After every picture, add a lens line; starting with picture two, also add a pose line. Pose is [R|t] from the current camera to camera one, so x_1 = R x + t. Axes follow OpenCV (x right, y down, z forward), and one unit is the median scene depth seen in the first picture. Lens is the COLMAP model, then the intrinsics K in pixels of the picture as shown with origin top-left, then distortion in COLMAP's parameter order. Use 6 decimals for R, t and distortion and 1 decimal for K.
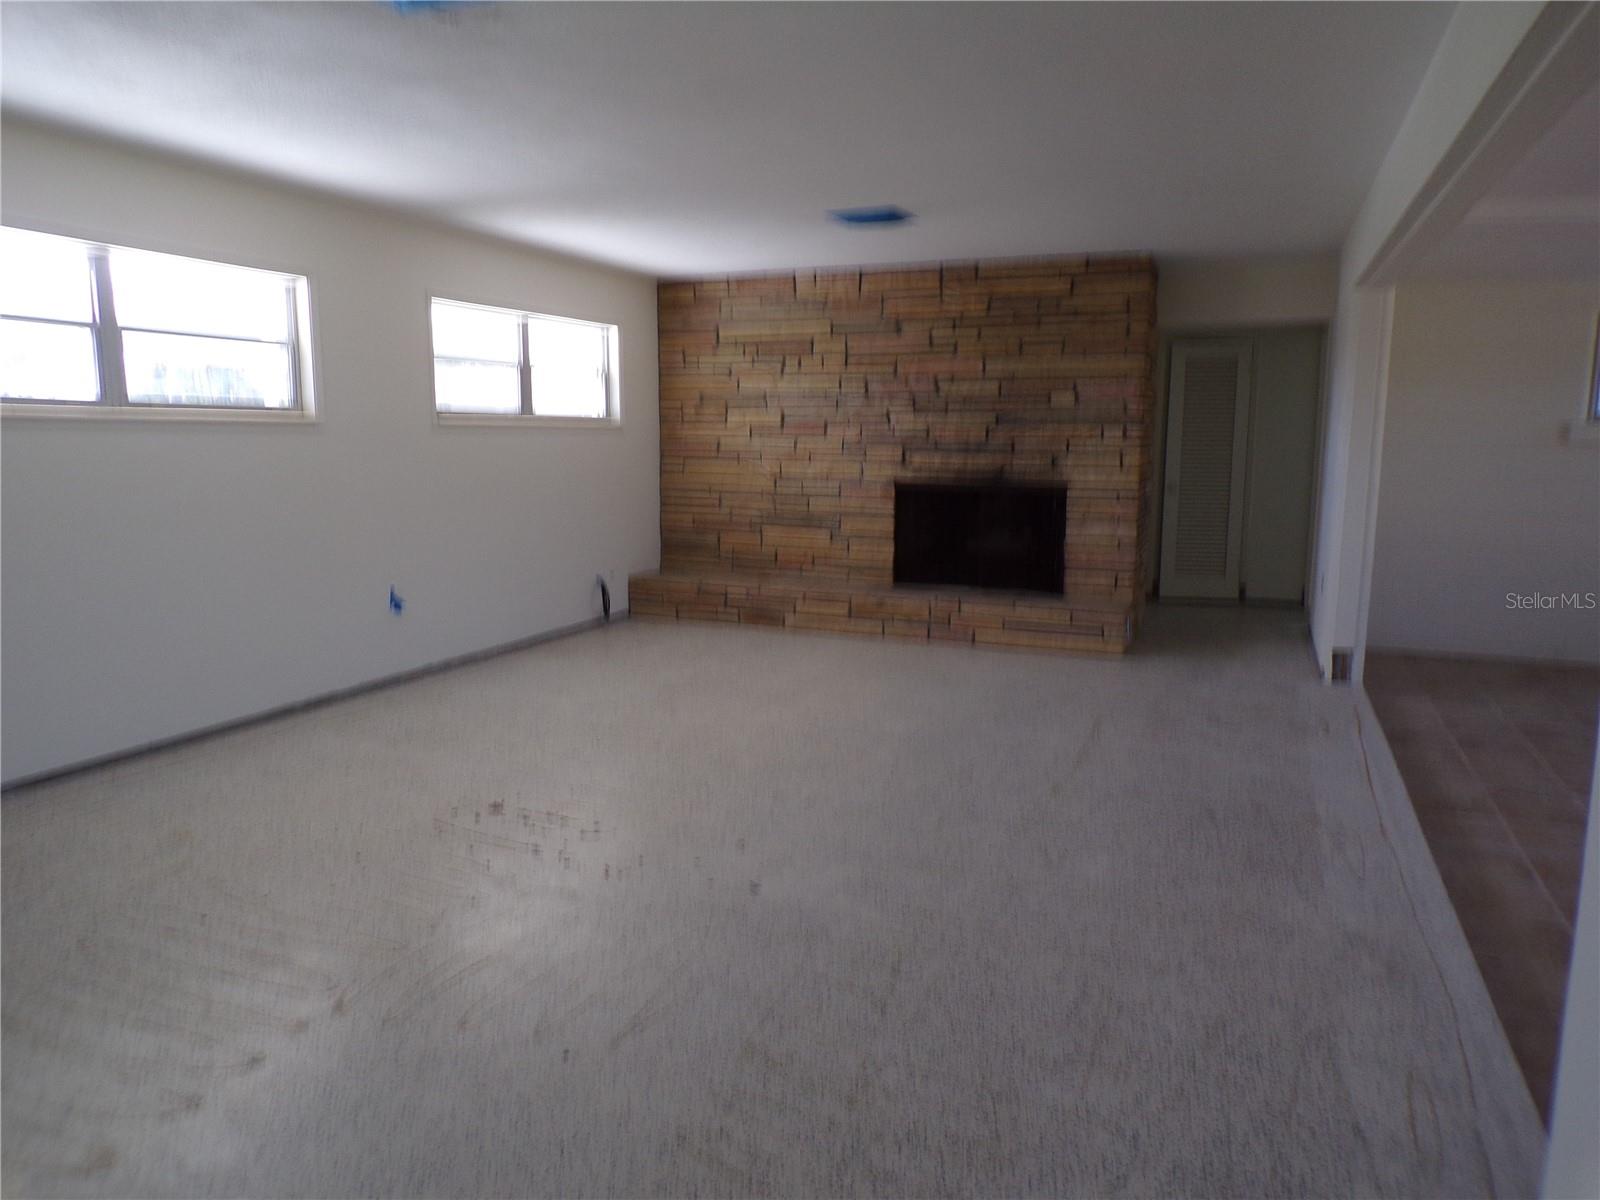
lens RADIAL K [[1073.0, 0, 803.9], [0, 1073.0, 600.4], [0, 0, 1]] dist [-0.028680, 0.025376]
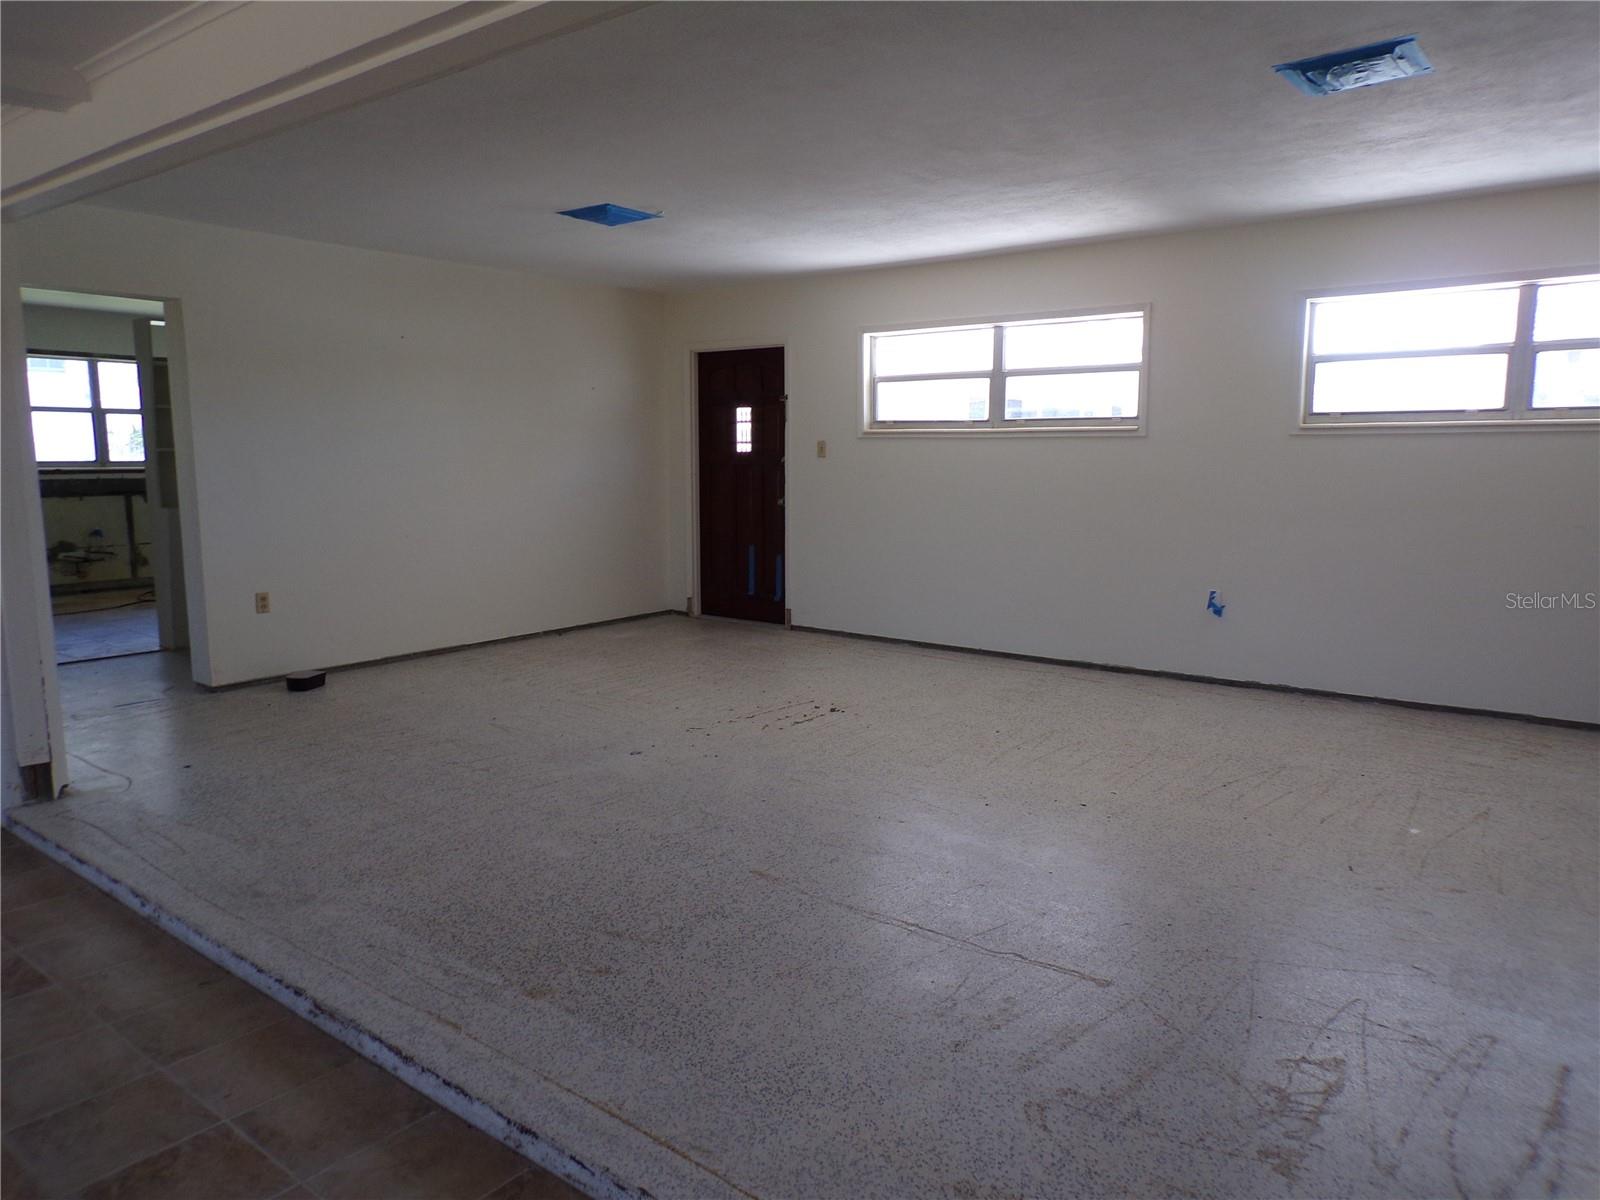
lens RADIAL K [[1073.0, 0, 796.1], [0, 1073.0, 595.5], [0, 0, 1]] dist [-0.028680, 0.025376]
pose [[-0.253160, 0.129438, -0.958726, 0.557184], [-0.150938, 0.973588, 0.171301, -0.097995], [0.955577, 0.188075, -0.226936, 0.665809]]
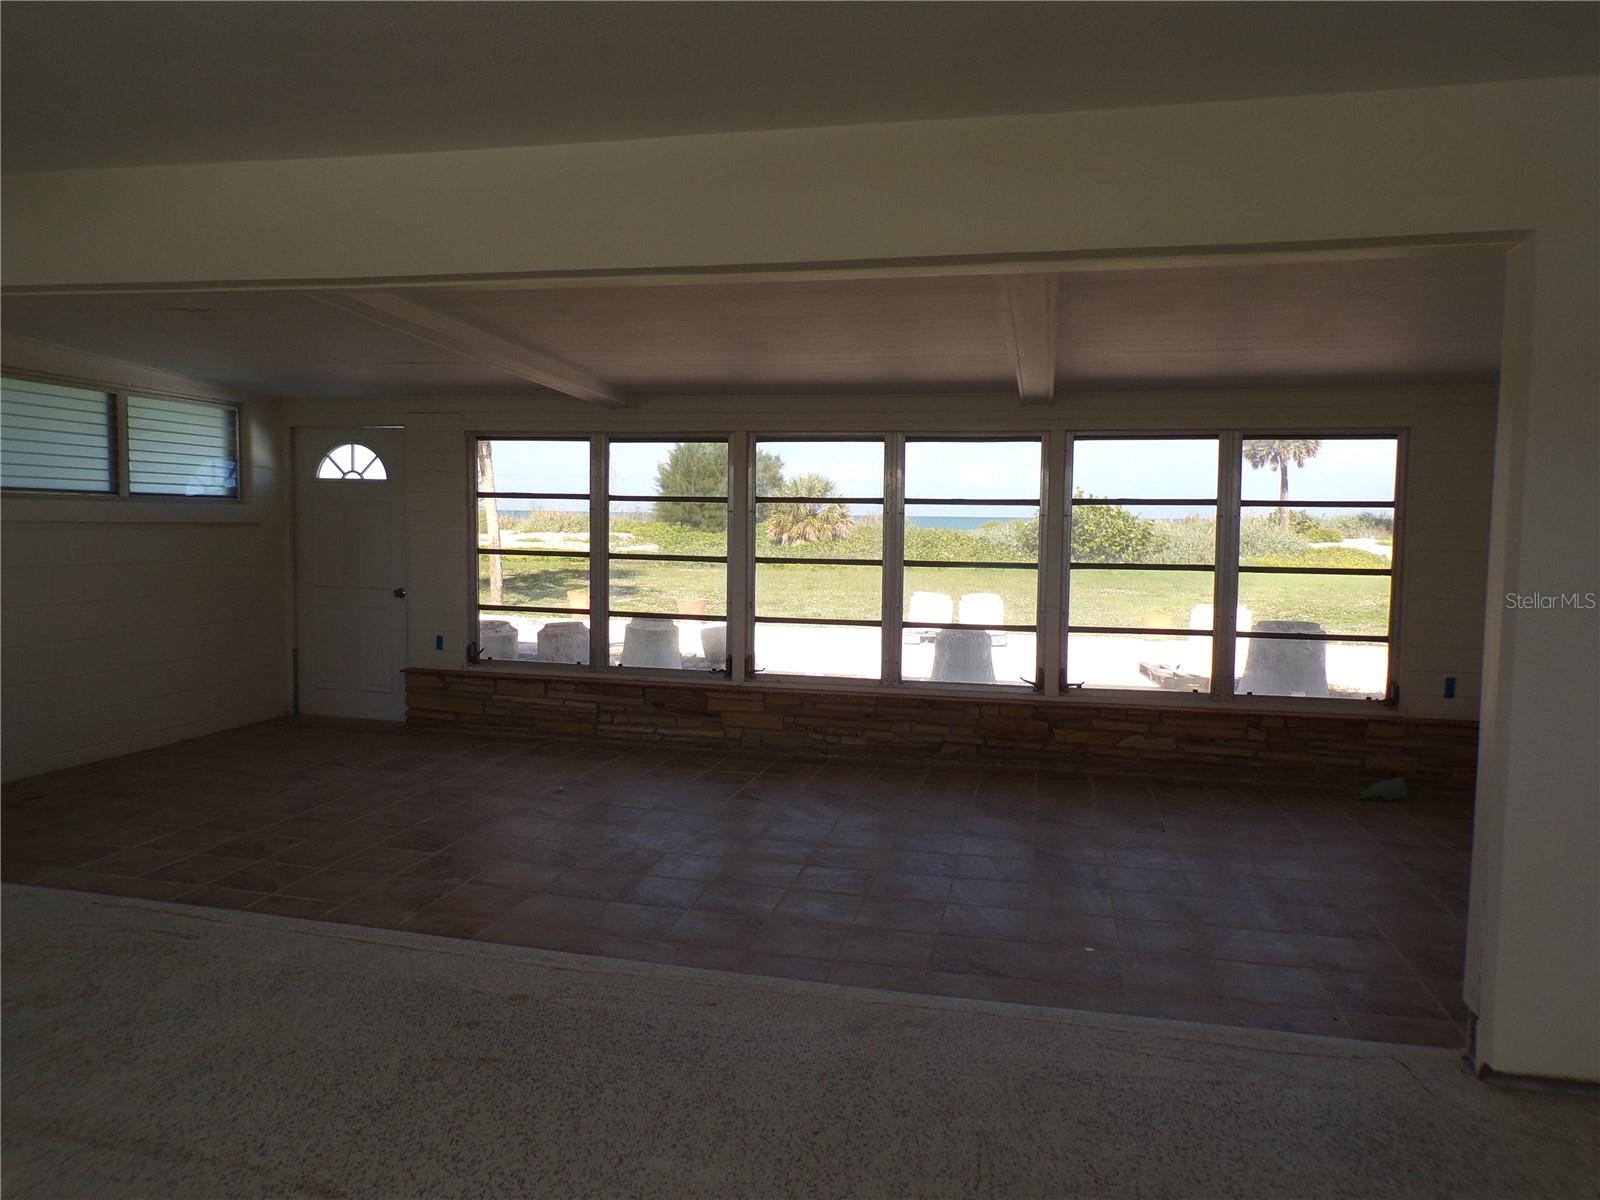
lens RADIAL K [[1073.0, 0, 801.1], [0, 1073.0, 599.7], [0, 0, 1]] dist [-0.028680, 0.025376]
pose [[-0.179690, -0.073552, 0.980970, -0.172093], [0.131650, 0.986433, 0.098076, -0.075436], [-0.974874, 0.146768, -0.167569, 0.464399]]
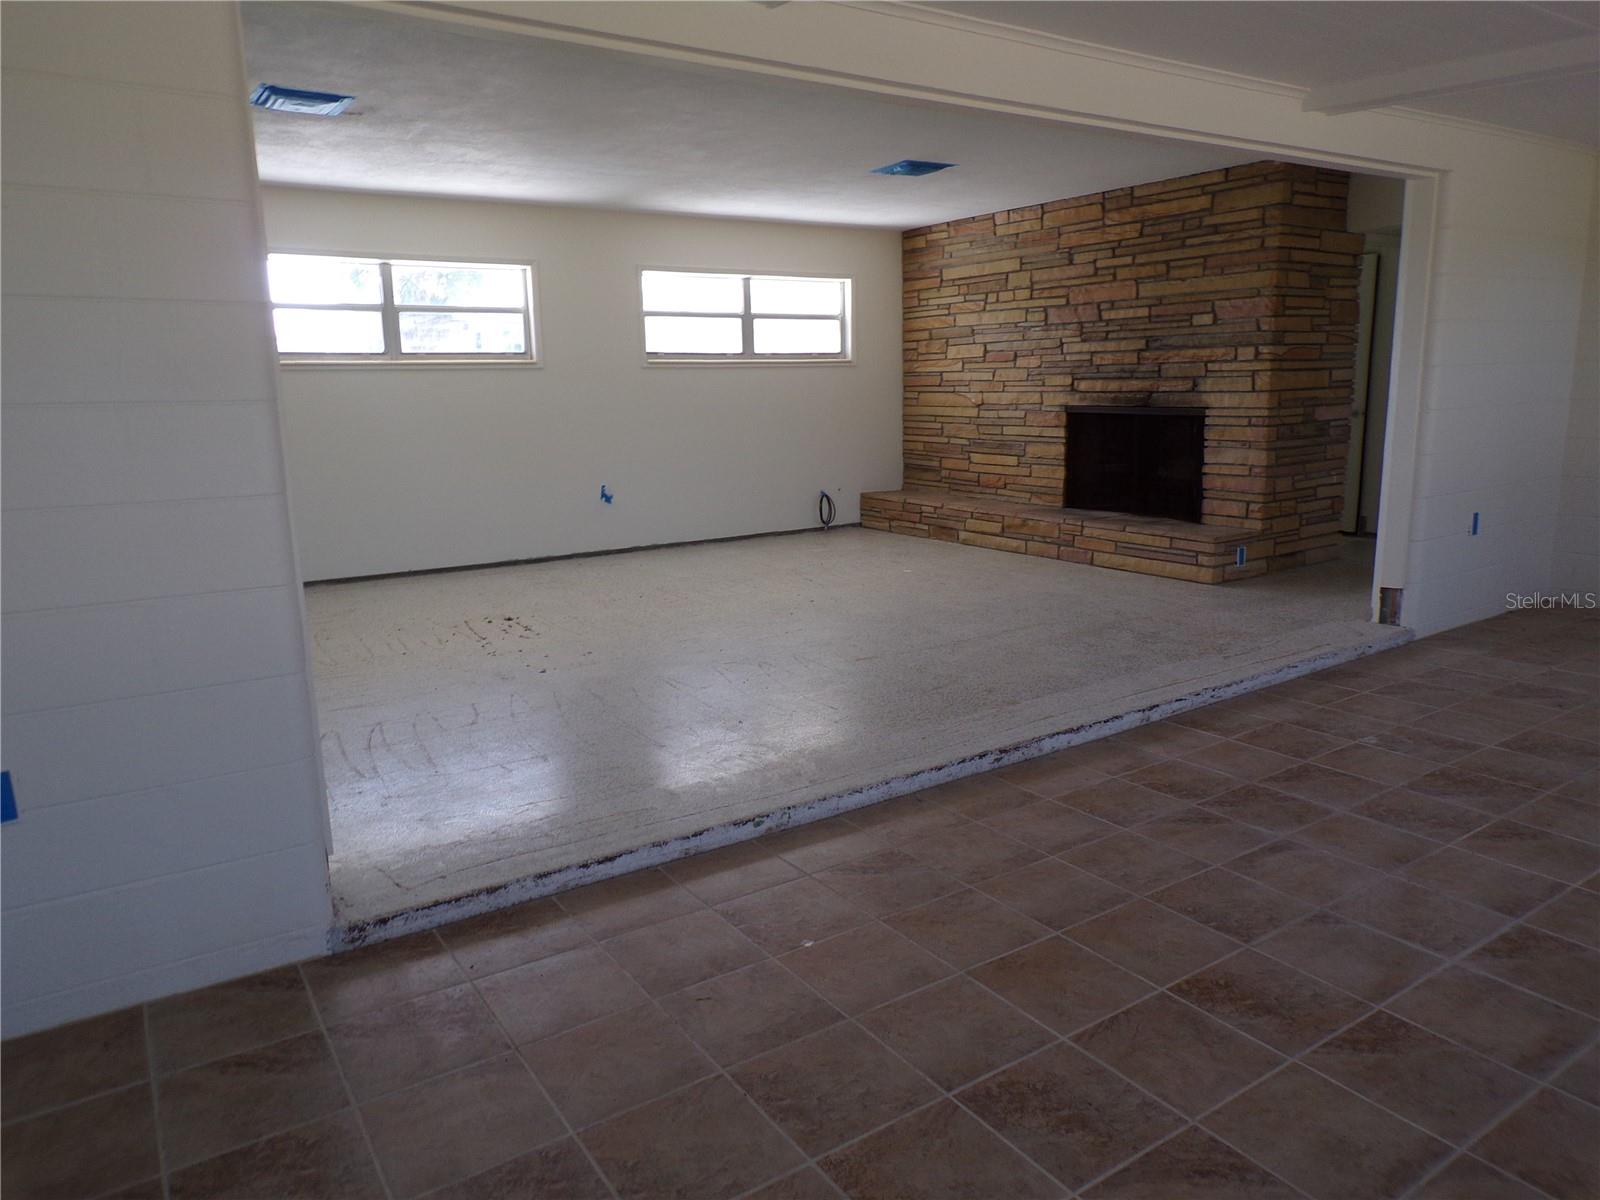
lens RADIAL K [[1073.0, 0, 799.7], [0, 1073.0, 606.9], [0, 0, 1]] dist [-0.028680, 0.025376]
pose [[0.834407, 0.091740, -0.543459, 0.464846], [-0.060288, 0.995325, 0.075454, 0.019202], [0.547841, -0.030196, 0.836037, -0.018051]]
